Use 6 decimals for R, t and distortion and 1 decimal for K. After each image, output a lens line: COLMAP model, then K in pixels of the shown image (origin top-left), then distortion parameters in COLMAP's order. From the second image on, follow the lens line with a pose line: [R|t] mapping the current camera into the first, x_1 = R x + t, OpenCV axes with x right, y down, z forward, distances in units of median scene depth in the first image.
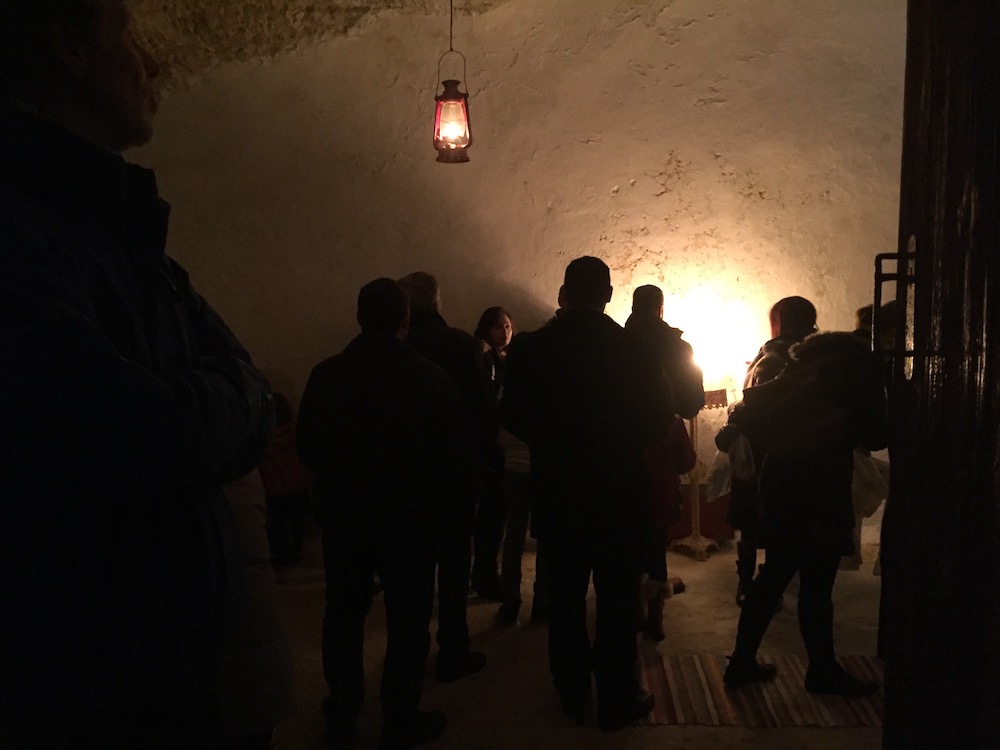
lens RADIAL K [[853.1, 0, 501.7], [0, 853.1, 375.9], [0, 0, 1]] dist [0.086703, -0.119716]
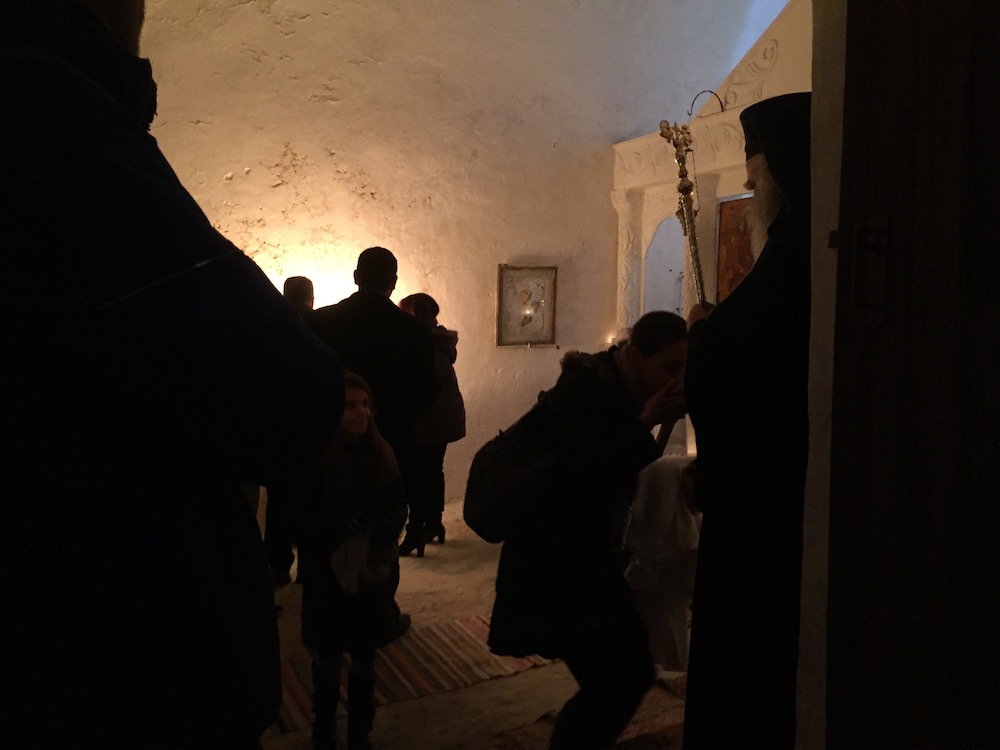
lens RADIAL K [[853.1, 0, 501.9], [0, 853.1, 371.5], [0, 0, 1]] dist [0.086703, -0.119716]
pose [[0.852138, -0.031678, 0.522358, -0.116350], [0.037116, 0.999311, 0.000054, 0.009541], [-0.522000, 0.019341, 0.852726, 0.033439]]
